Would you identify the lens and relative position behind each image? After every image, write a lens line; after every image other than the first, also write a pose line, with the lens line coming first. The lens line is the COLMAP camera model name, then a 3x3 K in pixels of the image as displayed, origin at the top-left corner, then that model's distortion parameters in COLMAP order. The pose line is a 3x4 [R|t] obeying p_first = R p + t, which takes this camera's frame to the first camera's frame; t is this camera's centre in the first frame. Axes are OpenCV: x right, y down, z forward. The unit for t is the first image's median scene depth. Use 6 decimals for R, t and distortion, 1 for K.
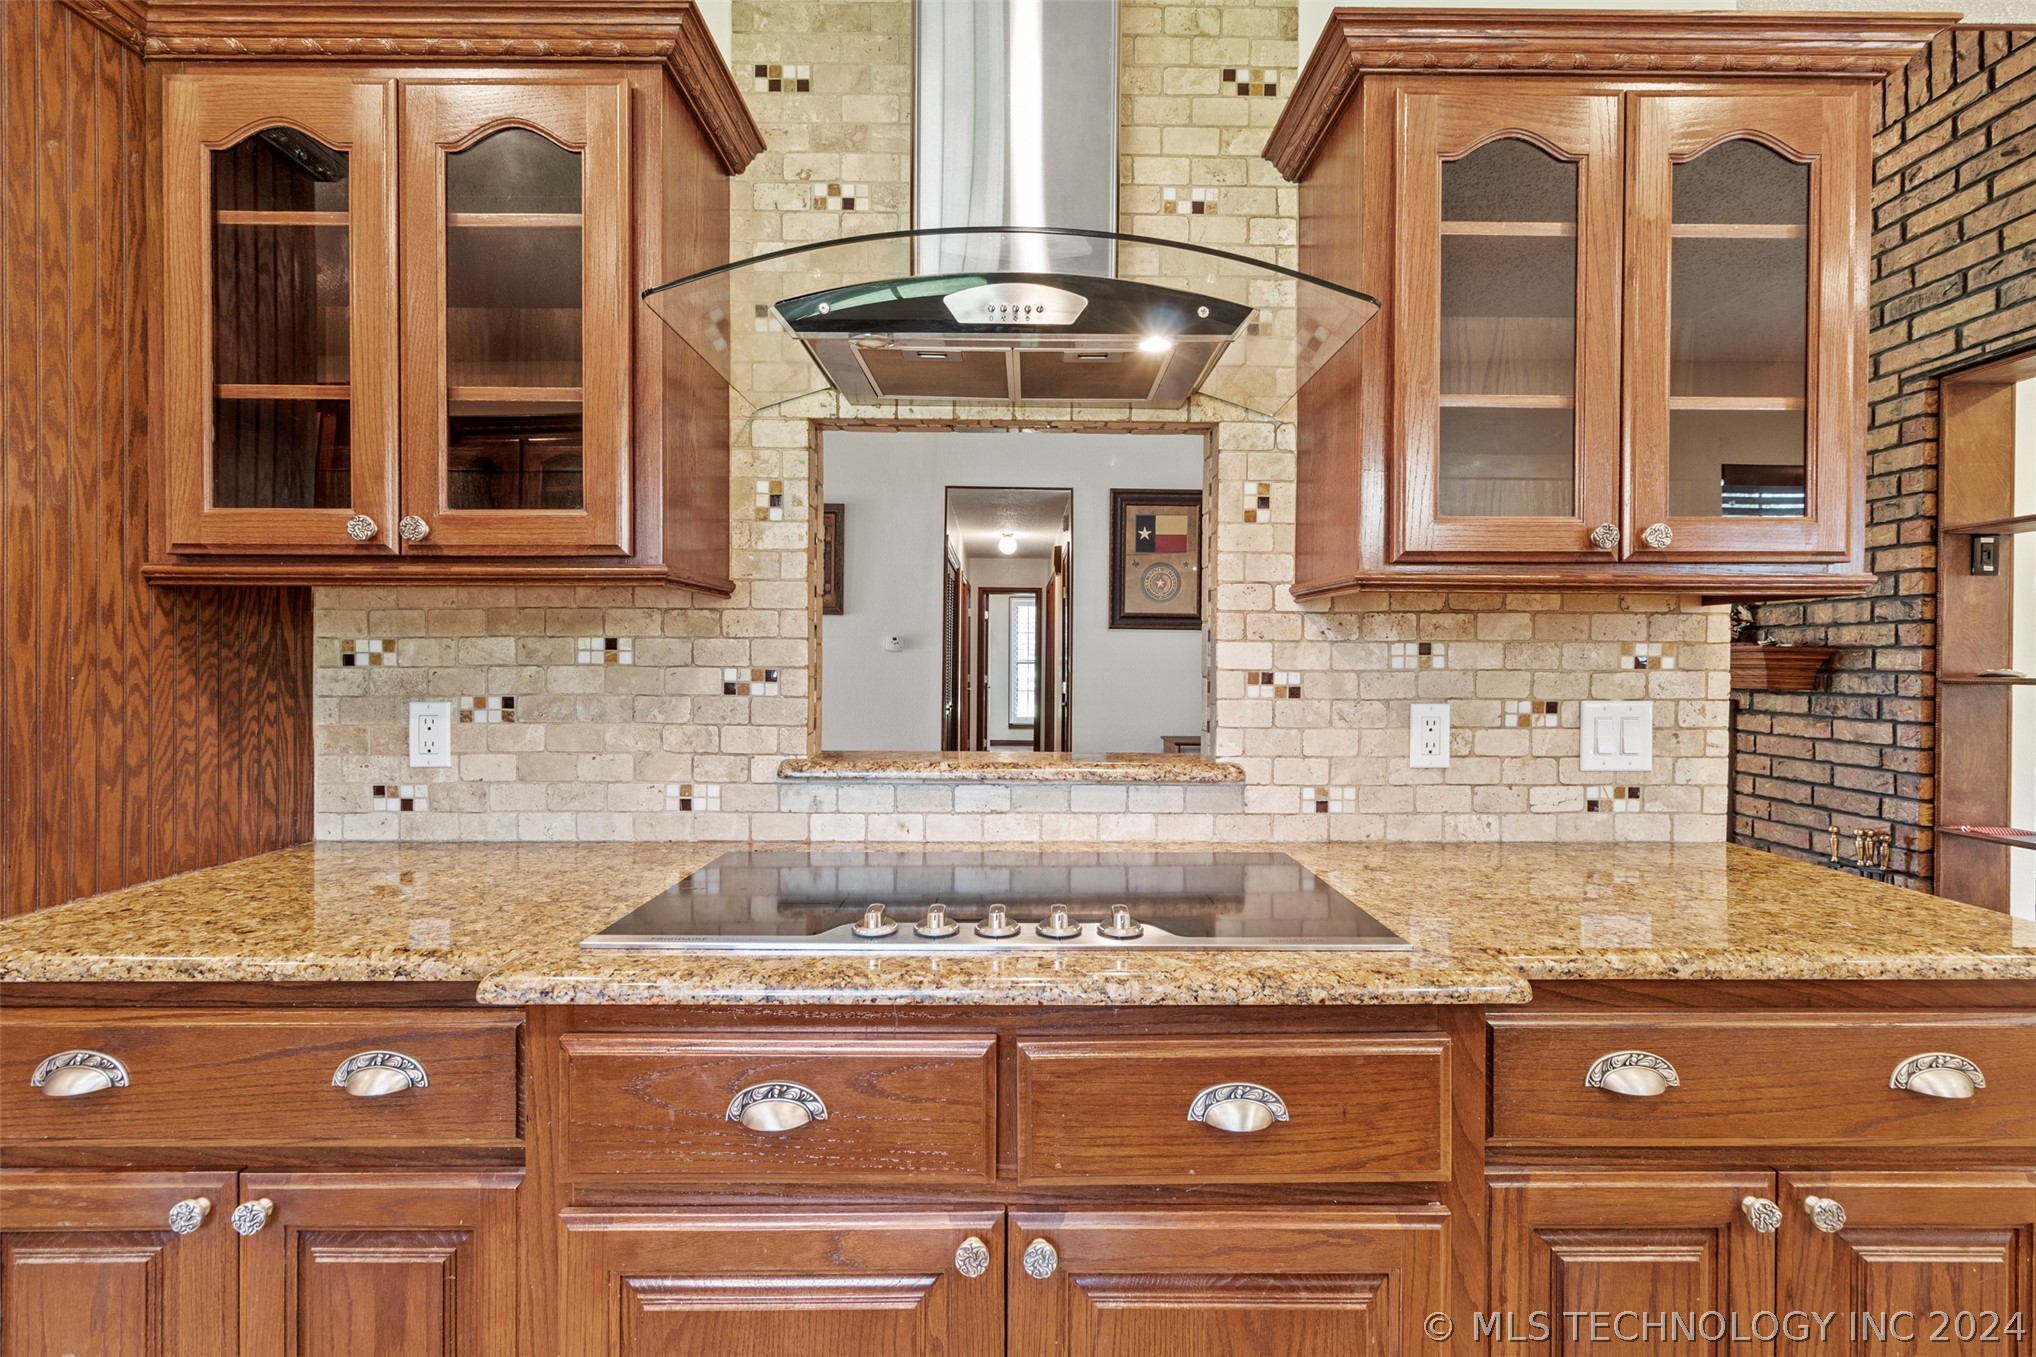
lens RADIAL K [[942.6, 0, 1017.4], [0, 942.6, 670.7], [0, 0, 1]] dist [0.000405, 0.001328]
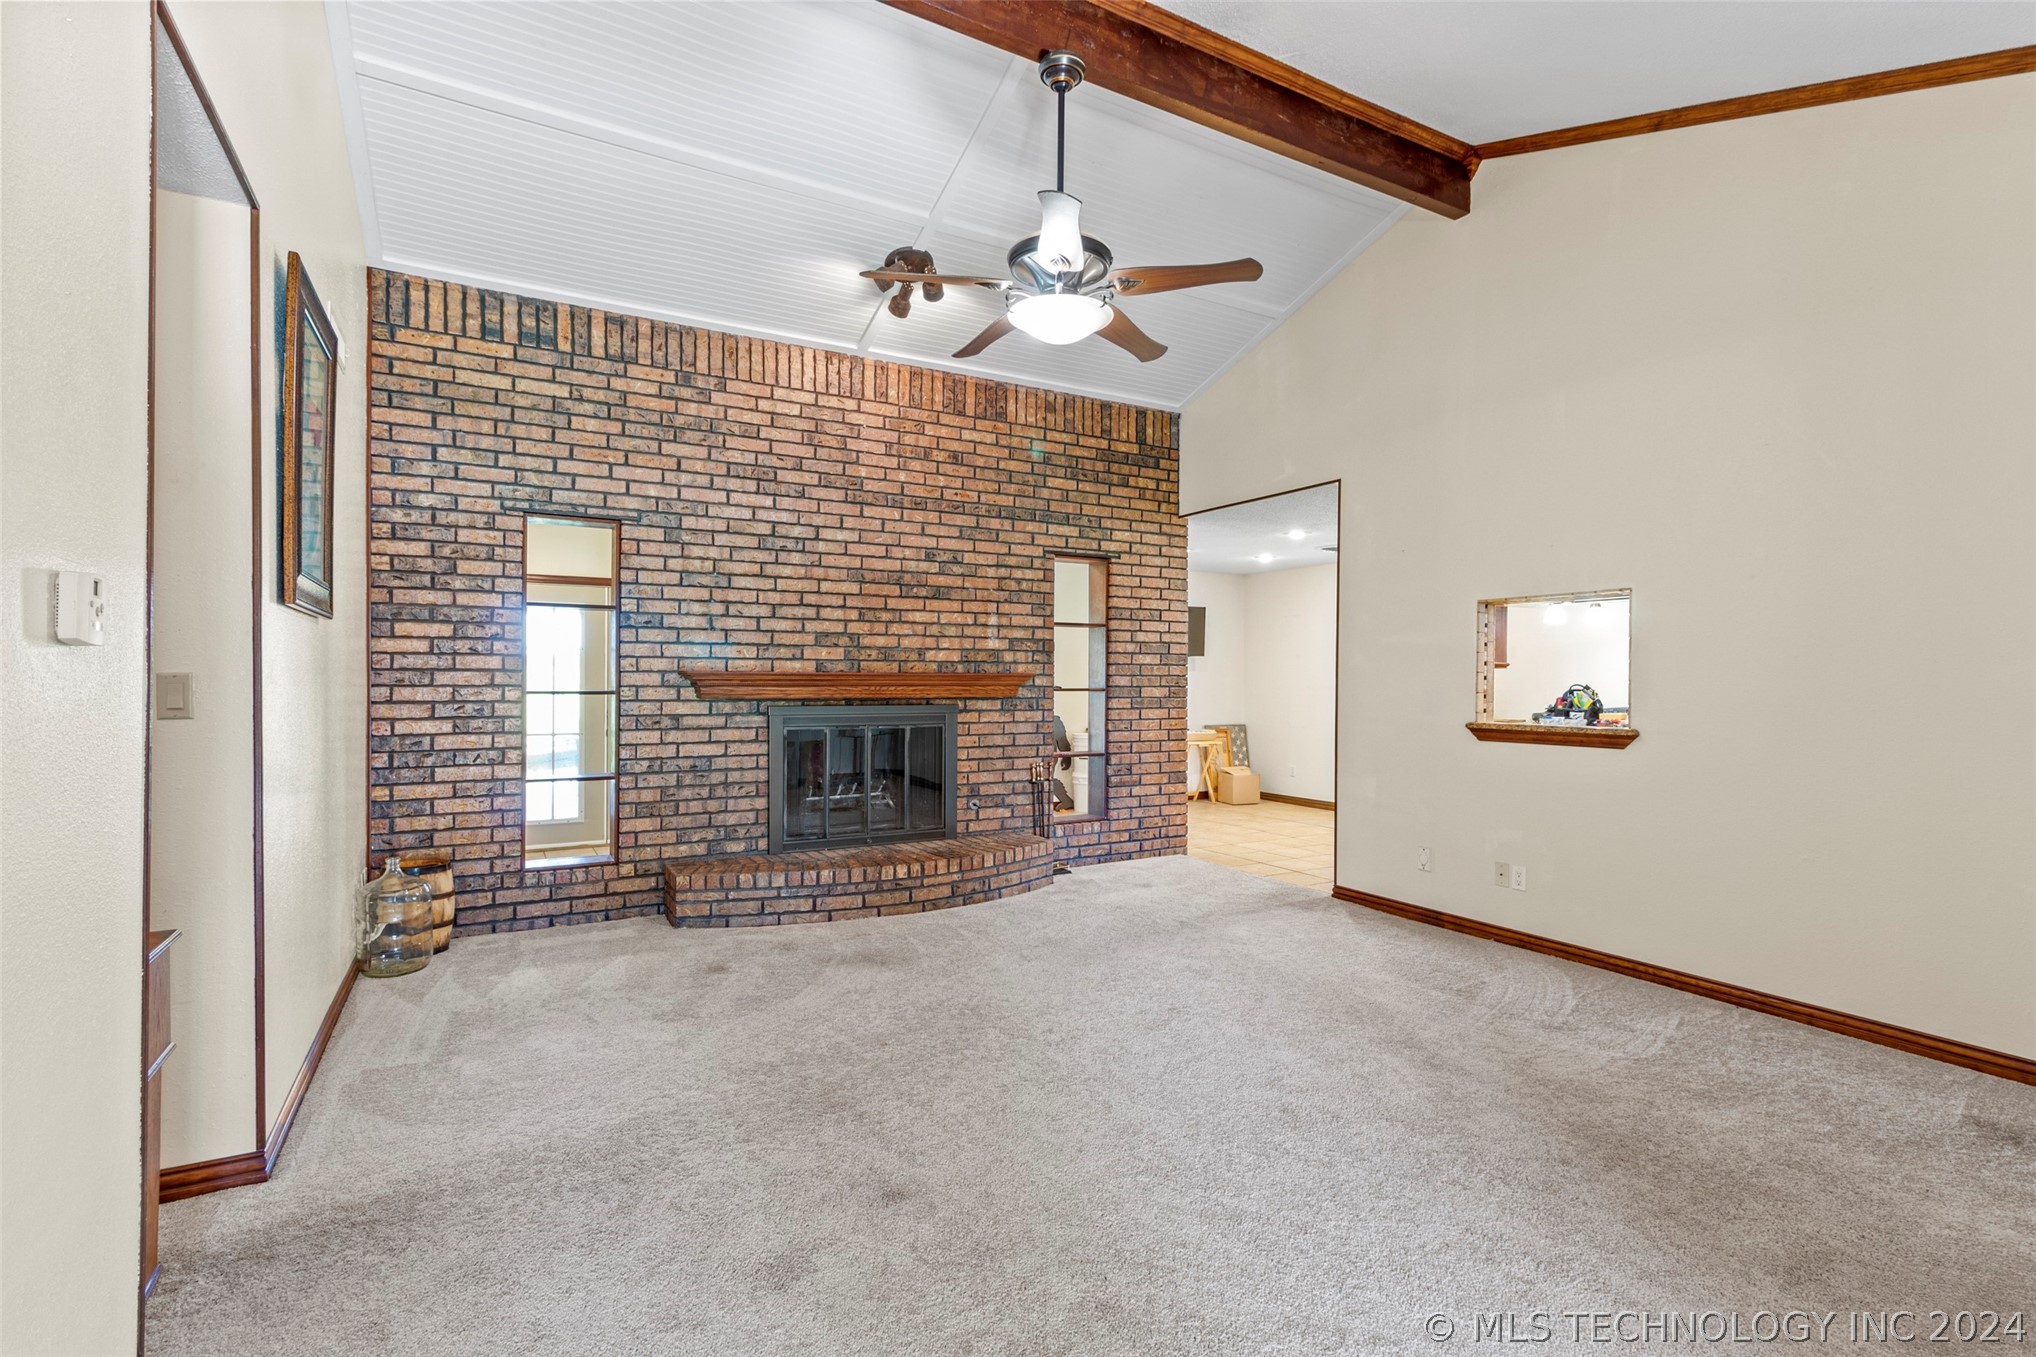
lens RADIAL K [[942.6, 0, 1009.2], [0, 942.6, 680.5], [0, 0, 1]] dist [0.000405, 0.001328]
pose [[-0.488347, -0.010611, 0.872585, -0.836843], [0.000059, 0.999926, 0.012193, -0.035983], [-0.872650, 0.006006, -0.488310, 1.975820]]
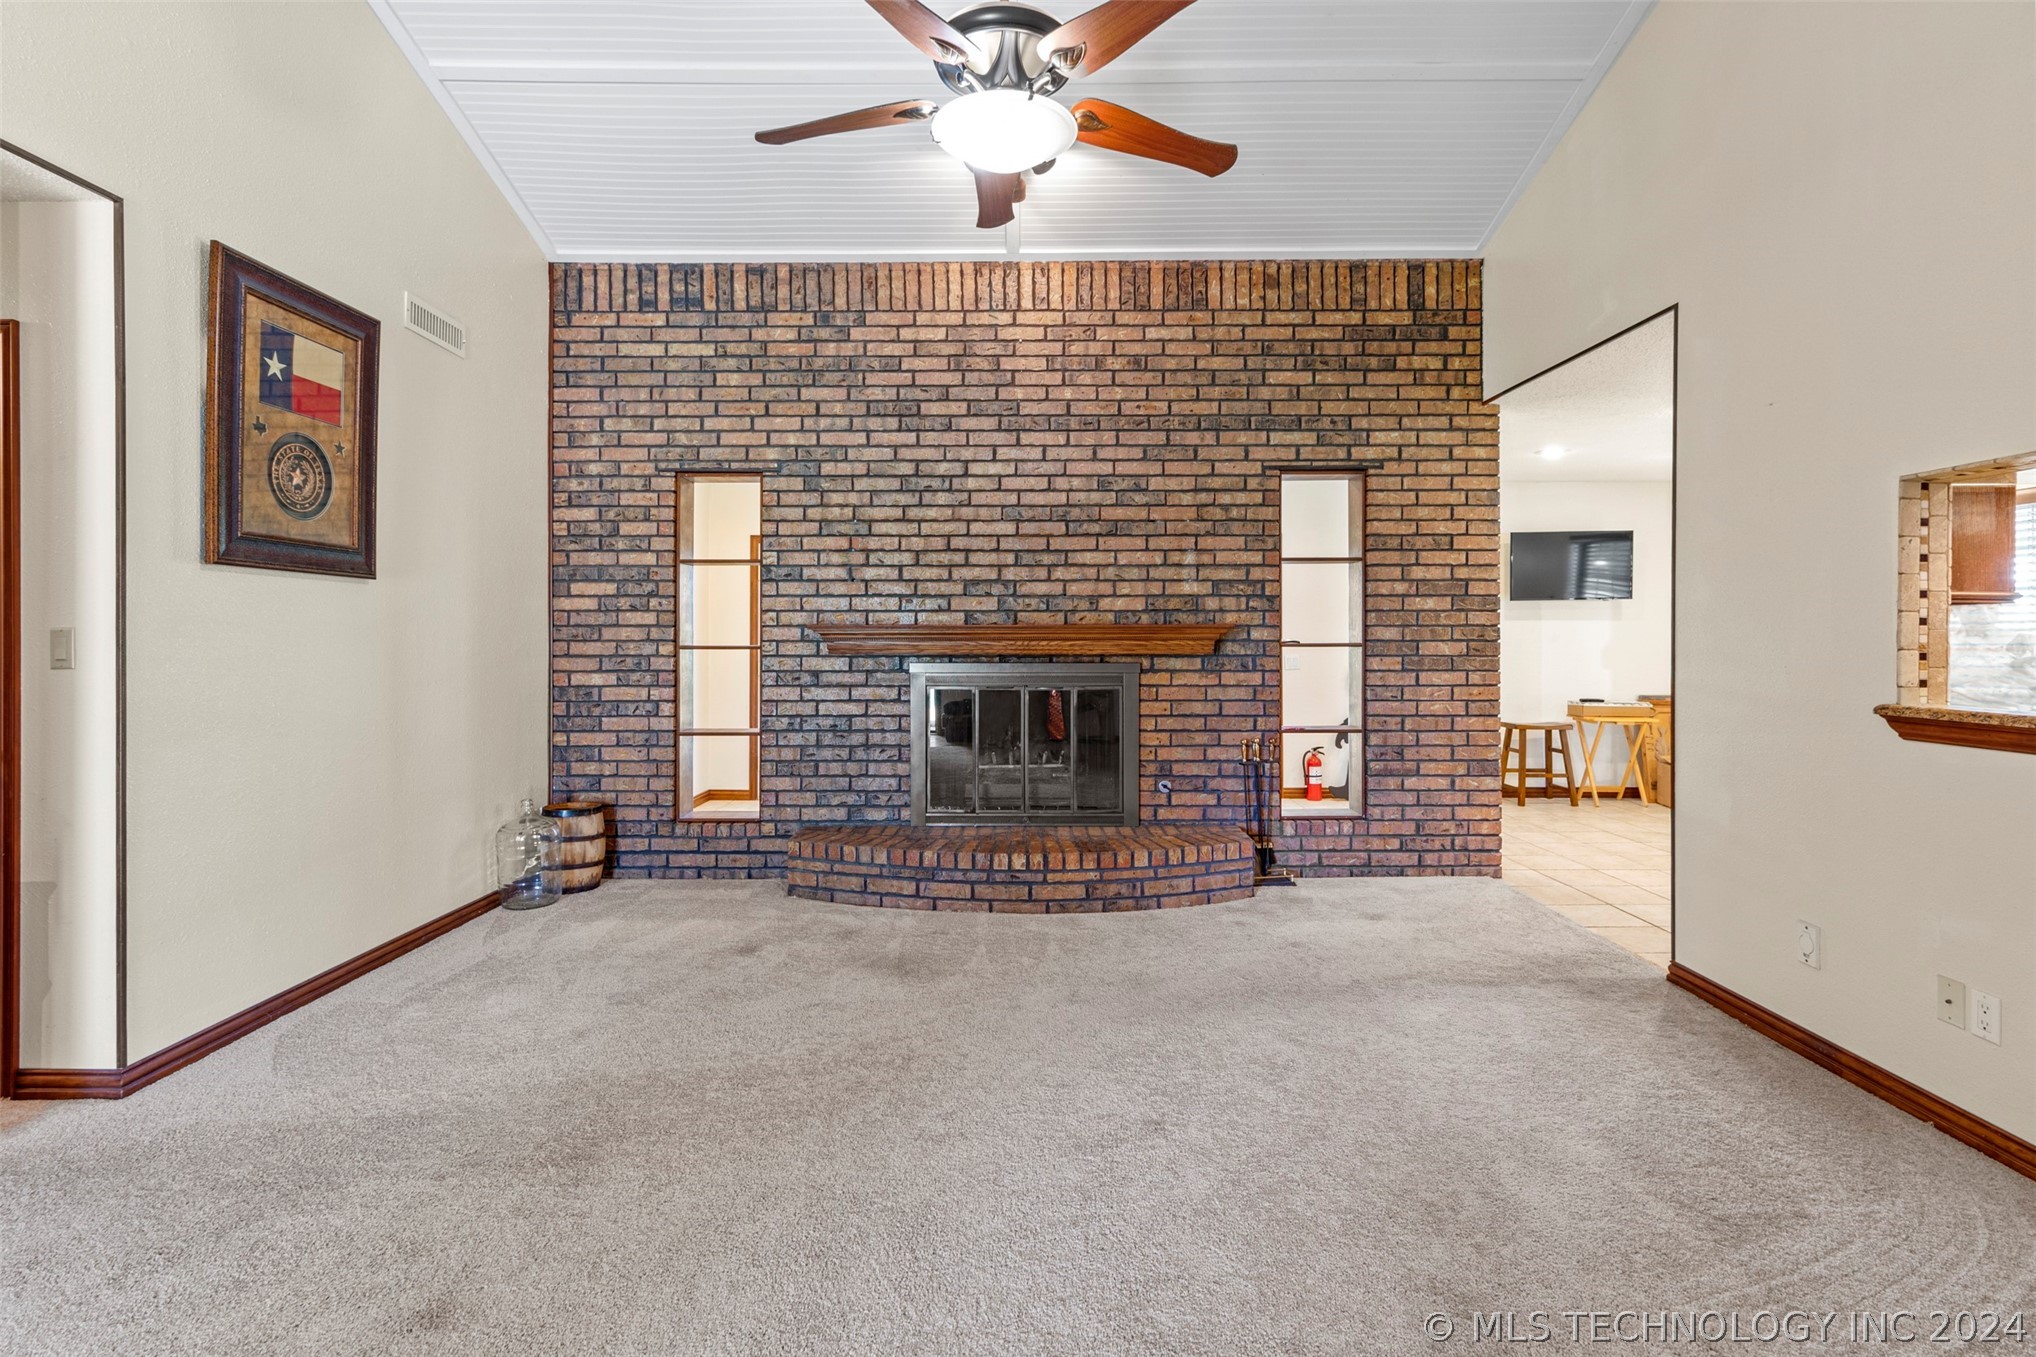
lens RADIAL K [[942.6, 0, 1072.5], [0, 942.6, 631.7], [0, 0, 1]] dist [0.000405, 0.001328]
pose [[0.007230, -0.002910, 0.999970, -0.687098], [0.010186, 0.999944, 0.002837, -0.021561], [-0.999922, 0.010165, 0.007260, 1.240668]]
